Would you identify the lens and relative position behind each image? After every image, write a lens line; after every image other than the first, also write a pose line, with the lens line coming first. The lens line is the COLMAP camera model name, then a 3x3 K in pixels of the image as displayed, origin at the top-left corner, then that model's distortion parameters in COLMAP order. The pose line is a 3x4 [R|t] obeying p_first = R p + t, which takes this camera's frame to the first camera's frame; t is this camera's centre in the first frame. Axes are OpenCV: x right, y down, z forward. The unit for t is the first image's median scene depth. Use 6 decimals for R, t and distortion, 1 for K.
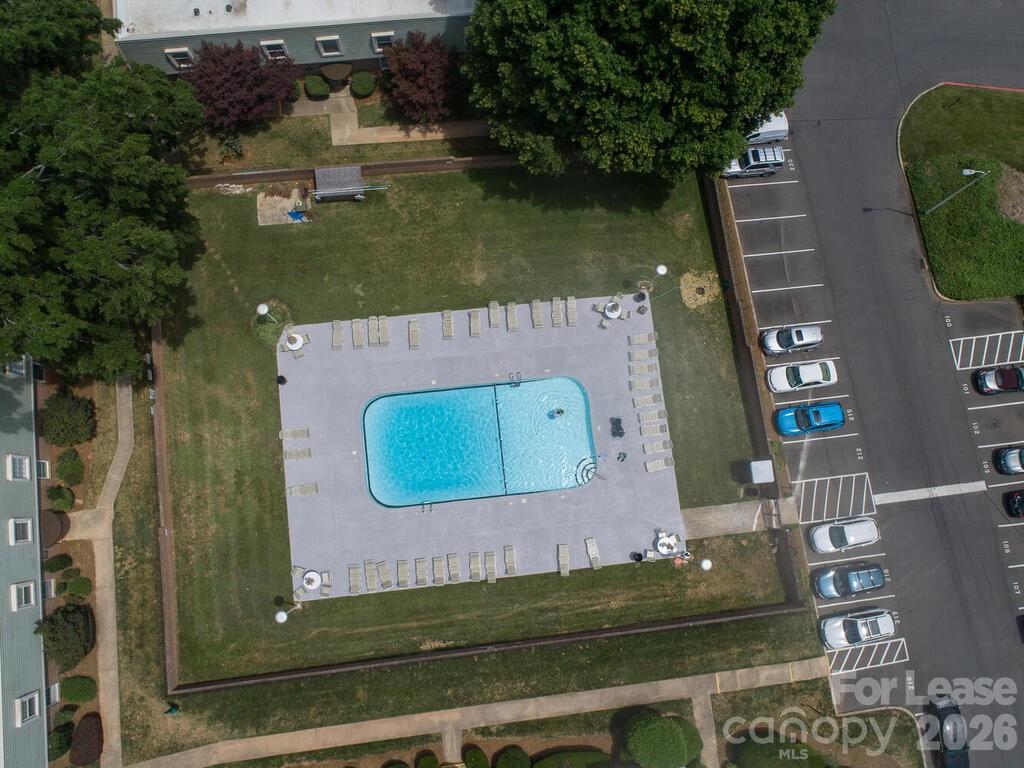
lens RADIAL K [[657.4, 0, 512.4], [0, 657.4, 385.0], [0, 0, 1]] dist [0.007874, -0.002061]
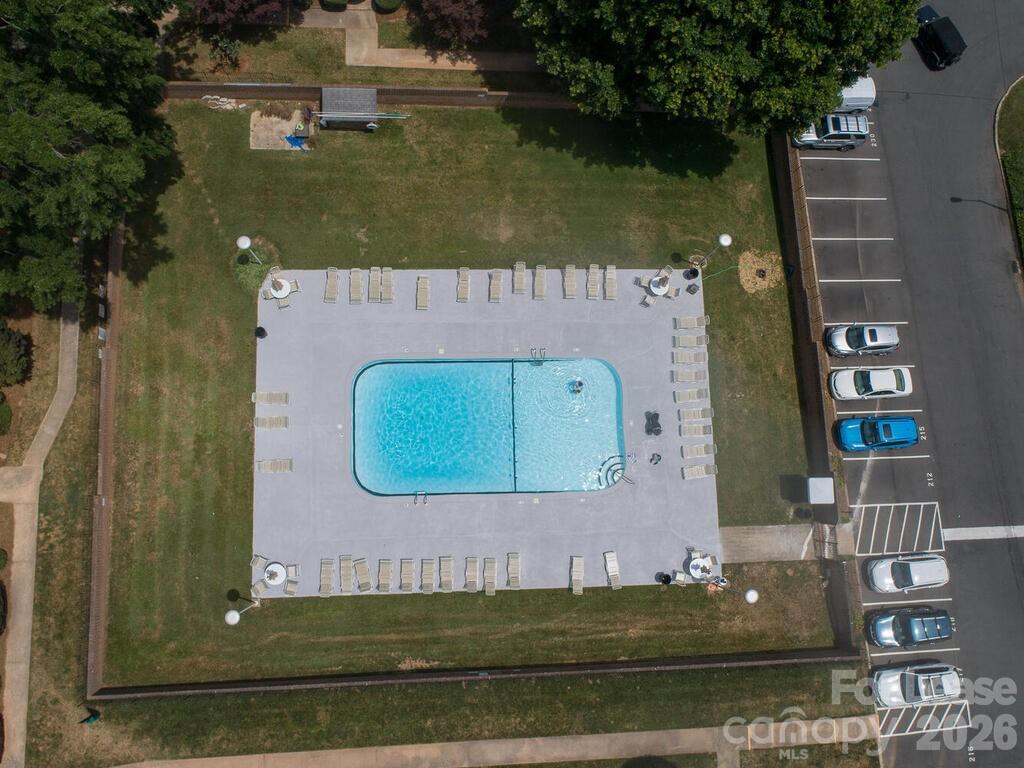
lens RADIAL K [[657.4, 0, 511.5], [0, 657.4, 382.8], [0, 0, 1]] dist [0.007874, -0.002061]
pose [[0.996068, 0.087744, 0.012258, -0.037615], [-0.087770, 0.996139, 0.001609, 0.027245], [-0.012070, -0.002679, 0.999924, 0.159630]]
